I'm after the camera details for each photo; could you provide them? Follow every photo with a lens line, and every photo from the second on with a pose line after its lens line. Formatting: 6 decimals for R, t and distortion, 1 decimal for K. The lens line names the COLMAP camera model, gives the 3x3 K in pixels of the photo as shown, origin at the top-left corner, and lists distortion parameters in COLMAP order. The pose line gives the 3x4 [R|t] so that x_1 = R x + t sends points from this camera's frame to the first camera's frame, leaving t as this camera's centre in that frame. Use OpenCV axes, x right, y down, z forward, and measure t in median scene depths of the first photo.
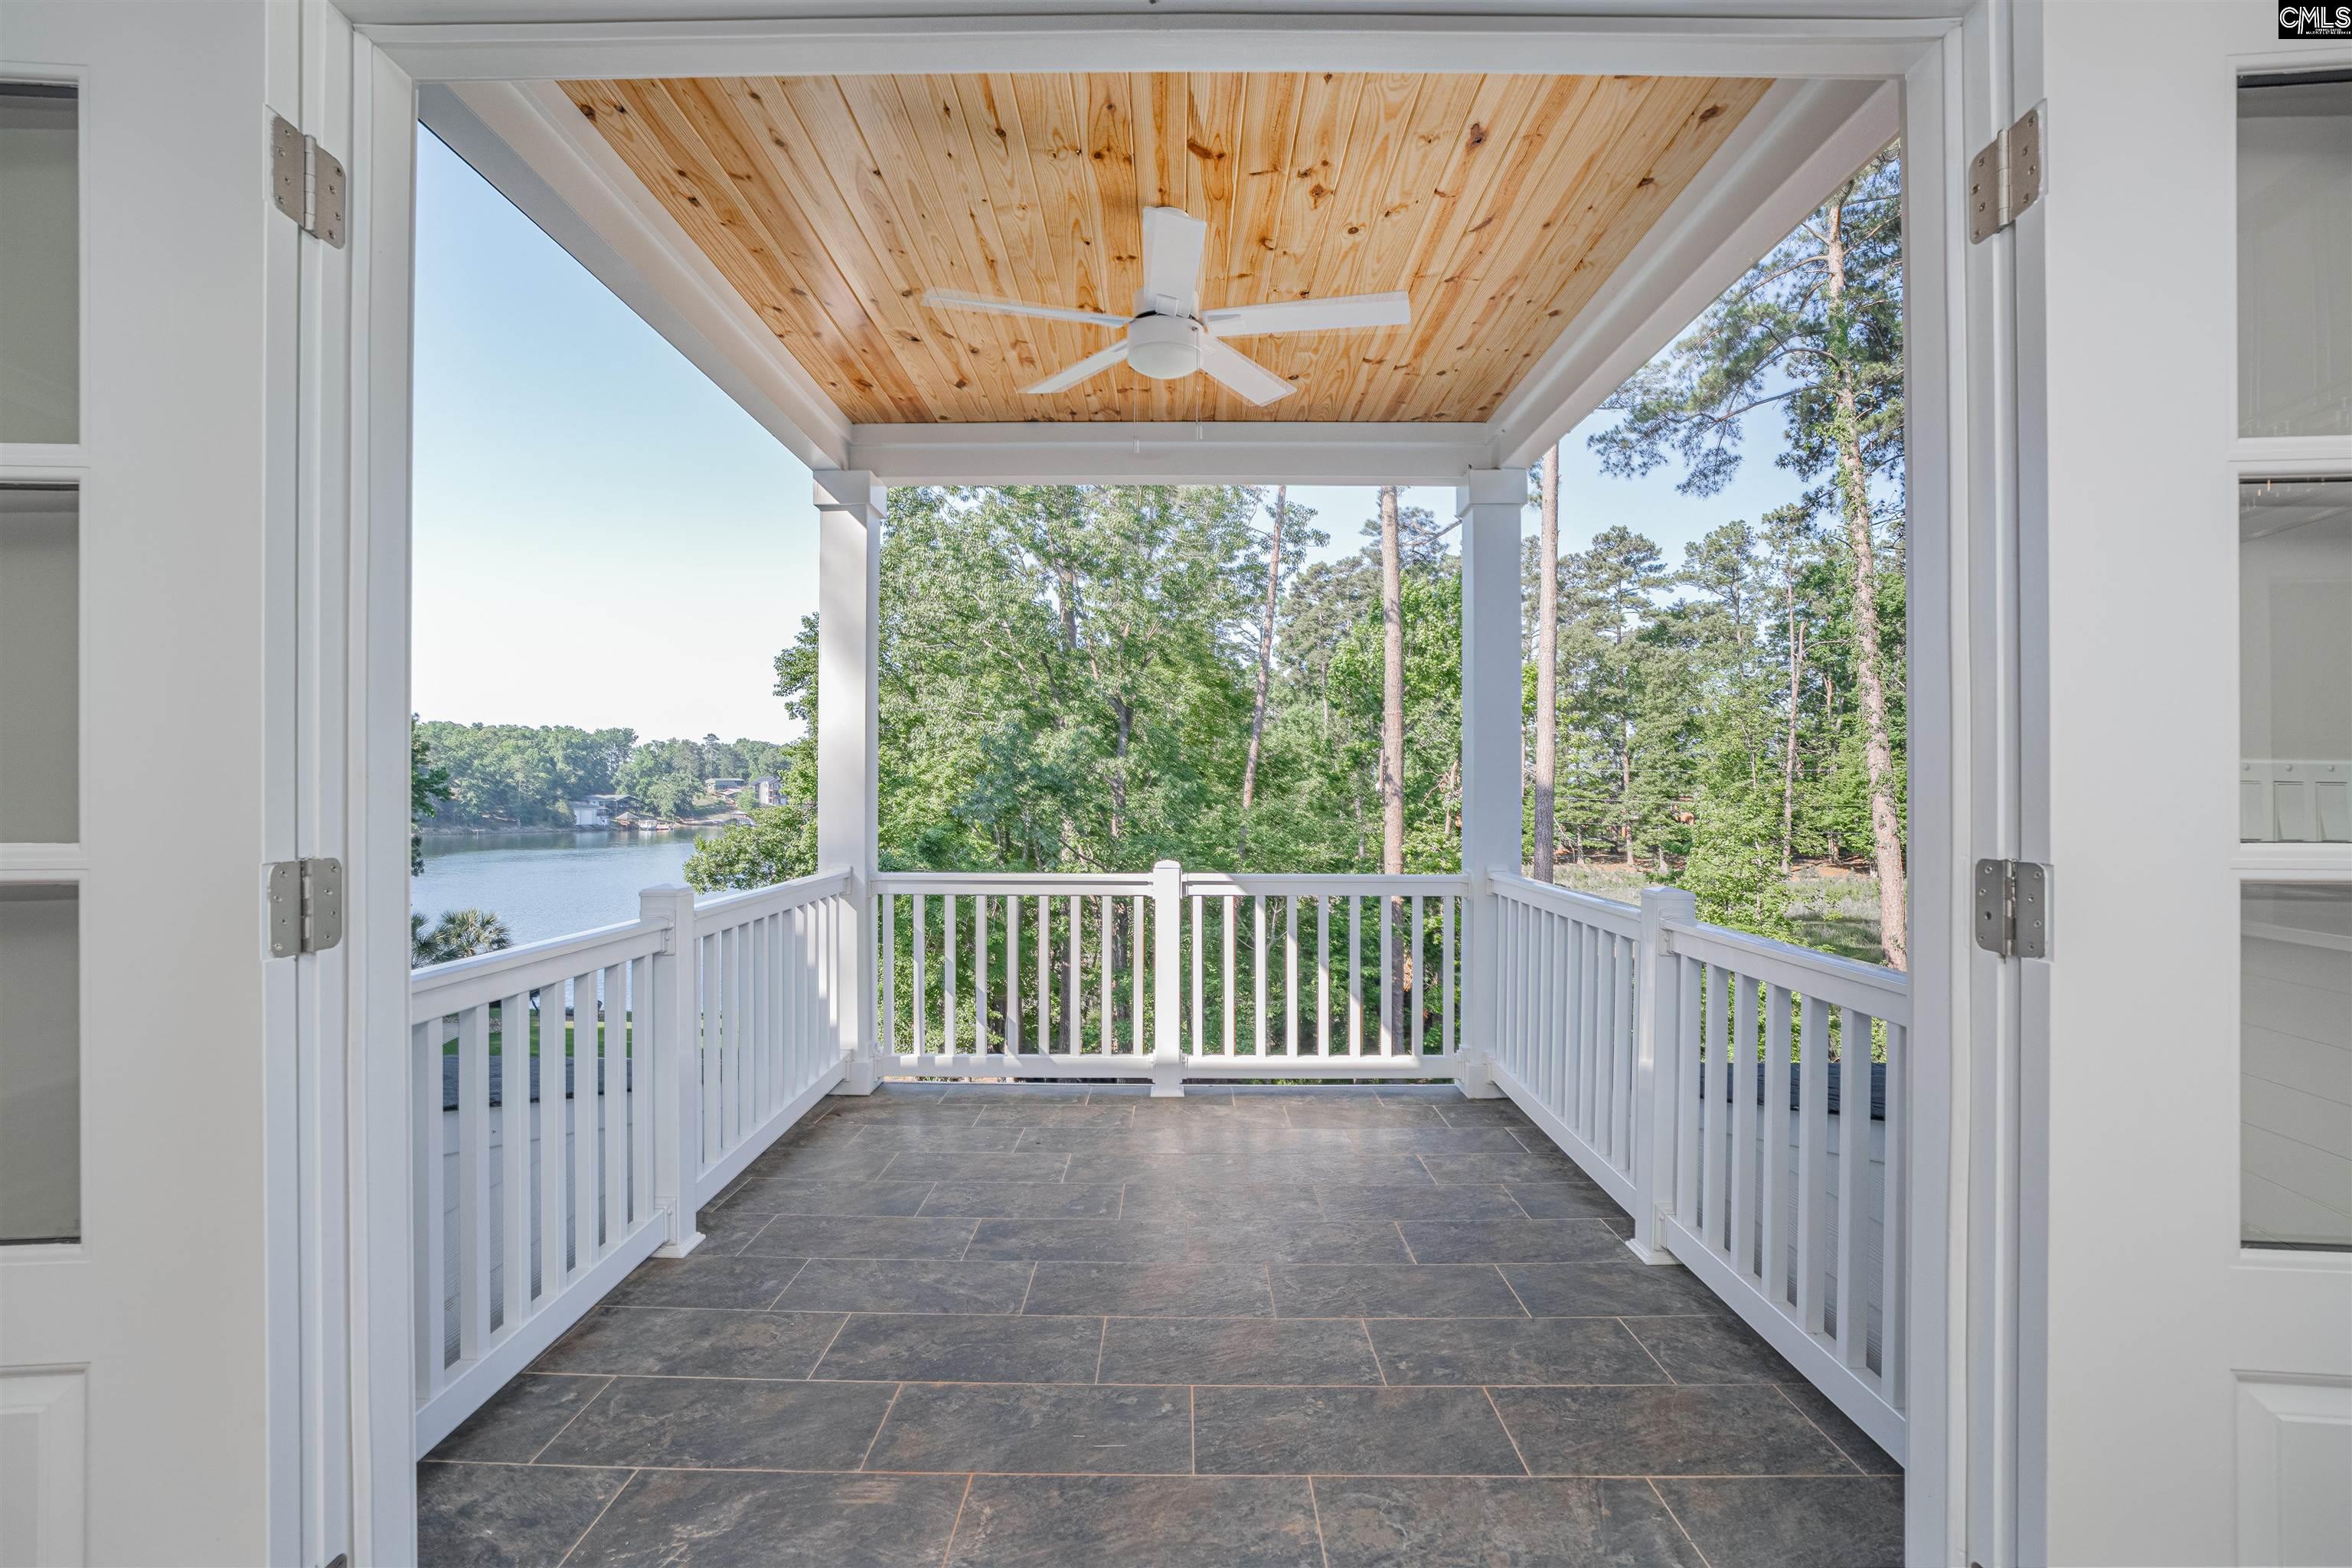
lens RADIAL K [[1072.6, 0, 1182.8], [0, 1072.6, 789.4], [0, 0, 1]] dist [-0.026619, 0.000167]
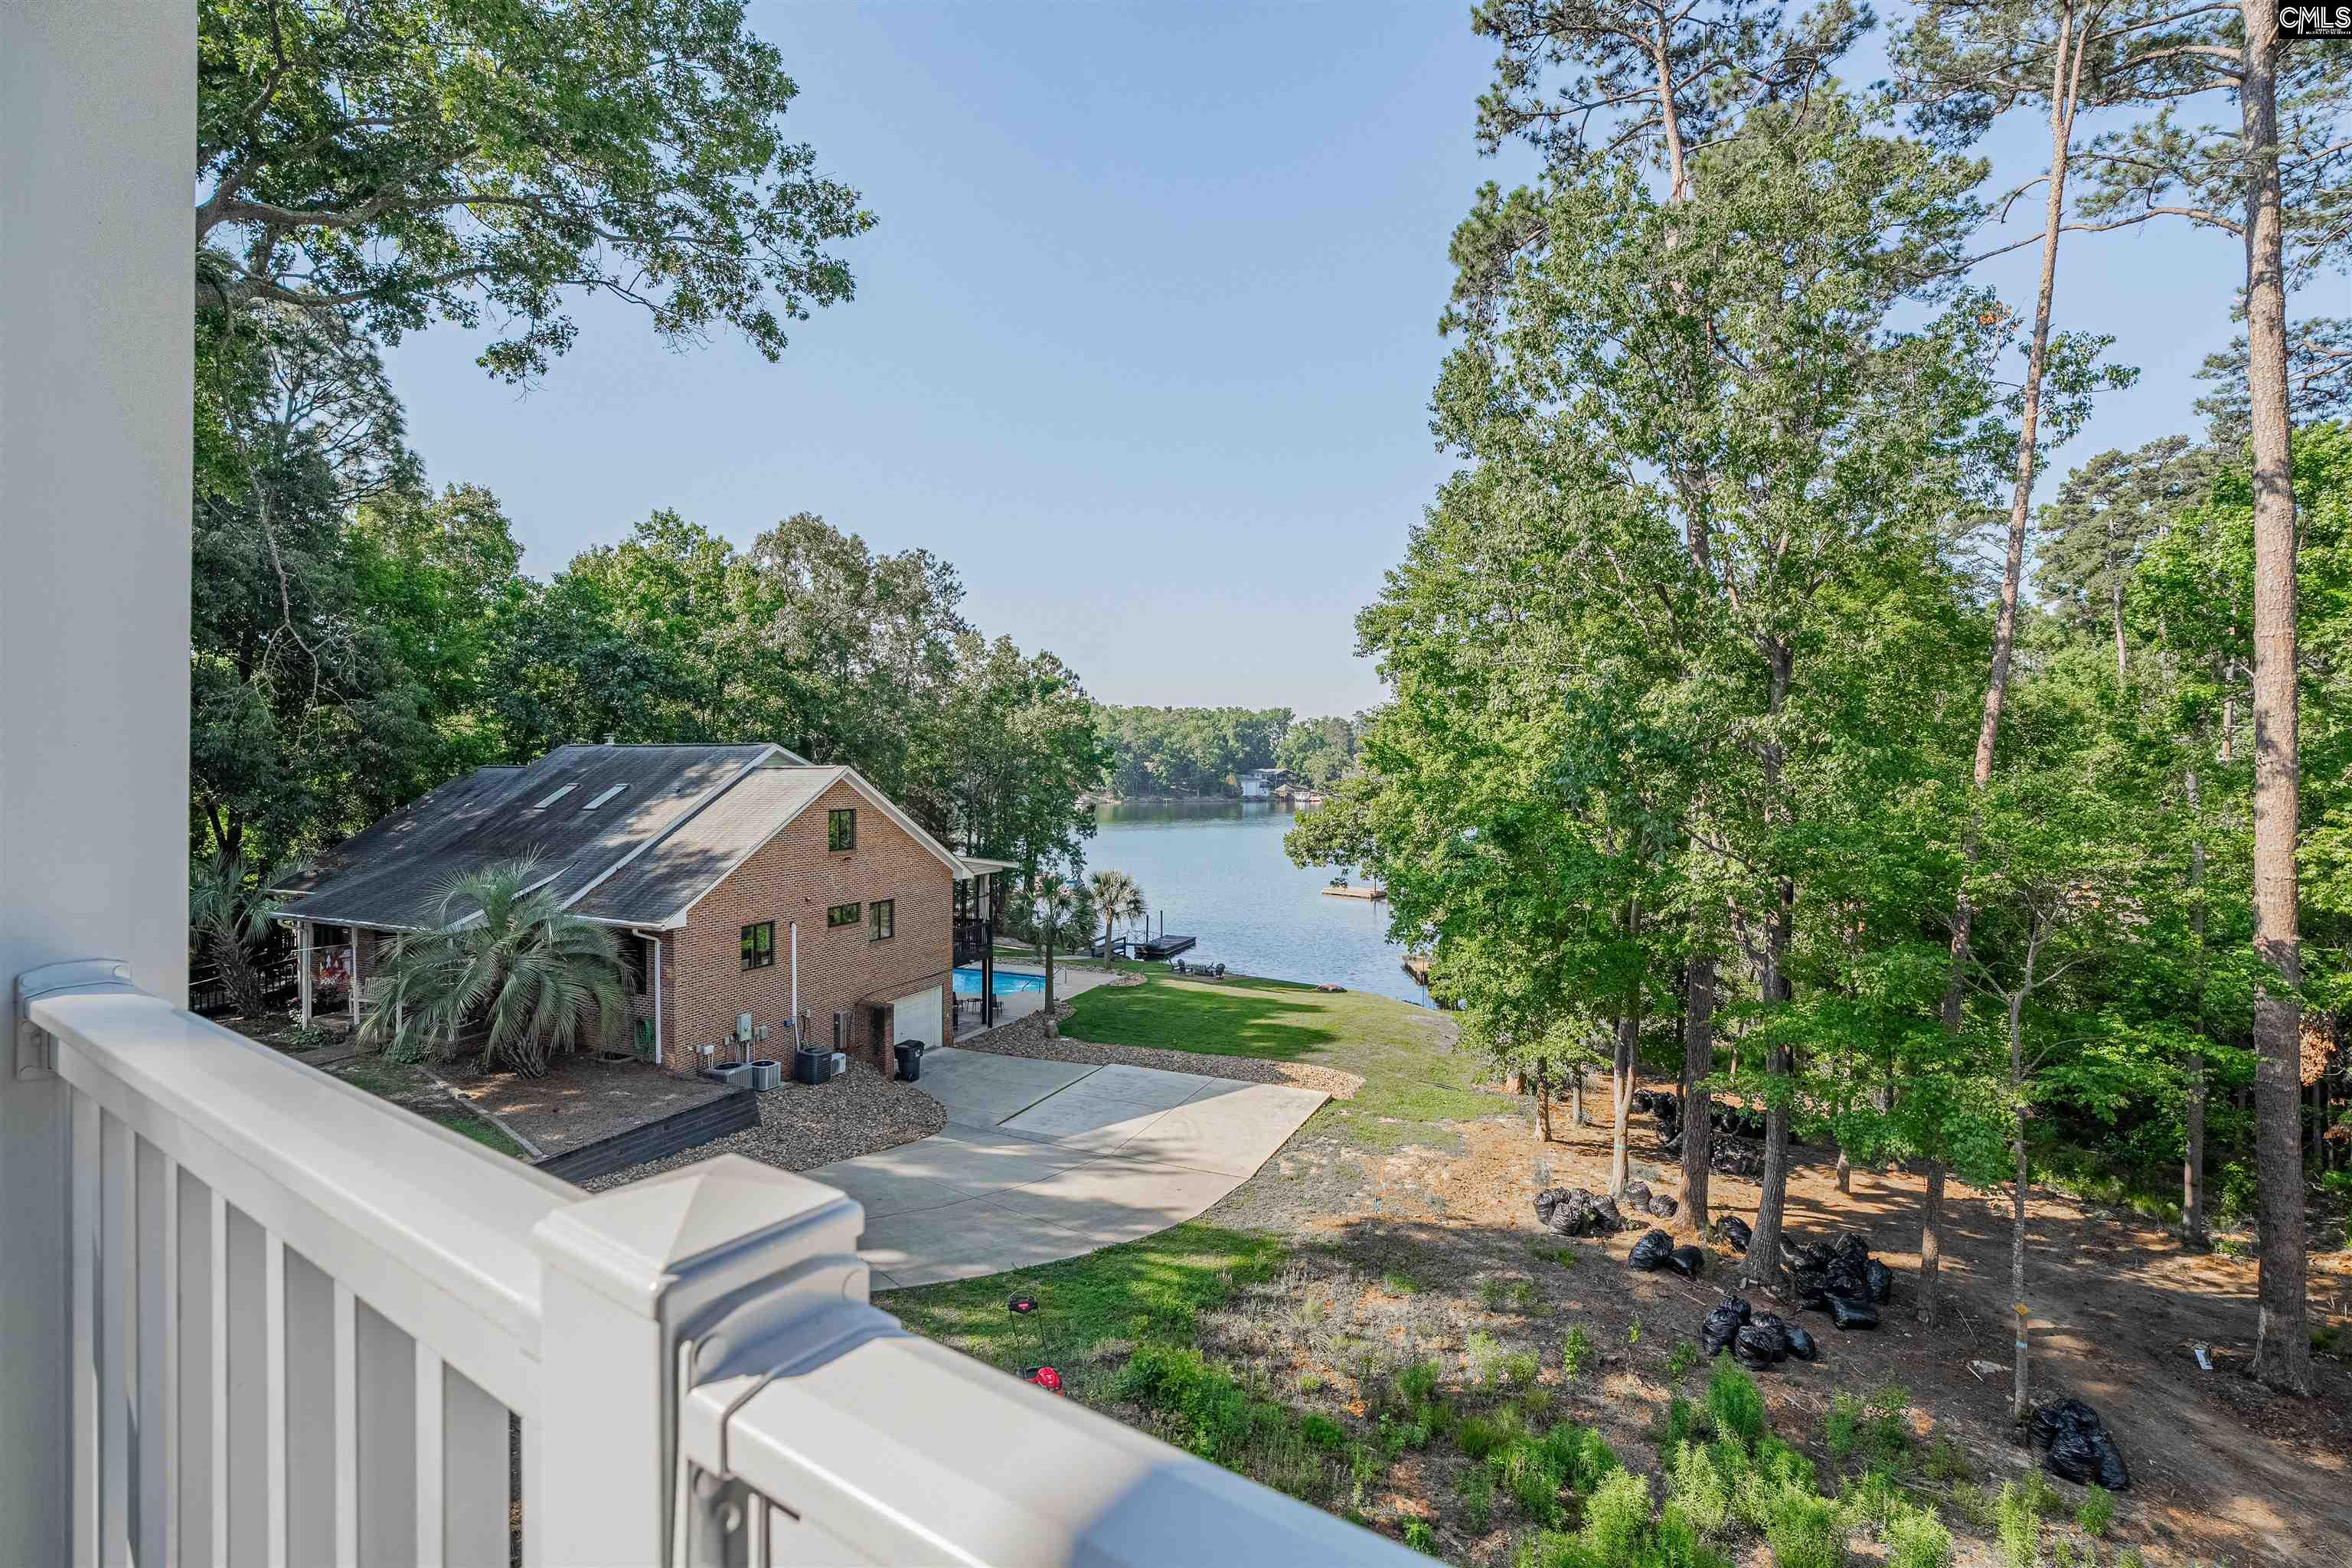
lens RADIAL K [[1091.5, 0, 1162.1], [0, 1091.5, 767.8], [0, 0, 1]] dist [-0.034214, 0.011991]
pose [[0.827152, 0.001033, -0.561978, 0.008702], [0.001108, 0.999993, 0.003469, 0.002132], [0.561978, -0.003493, 0.827145, 0.100647]]
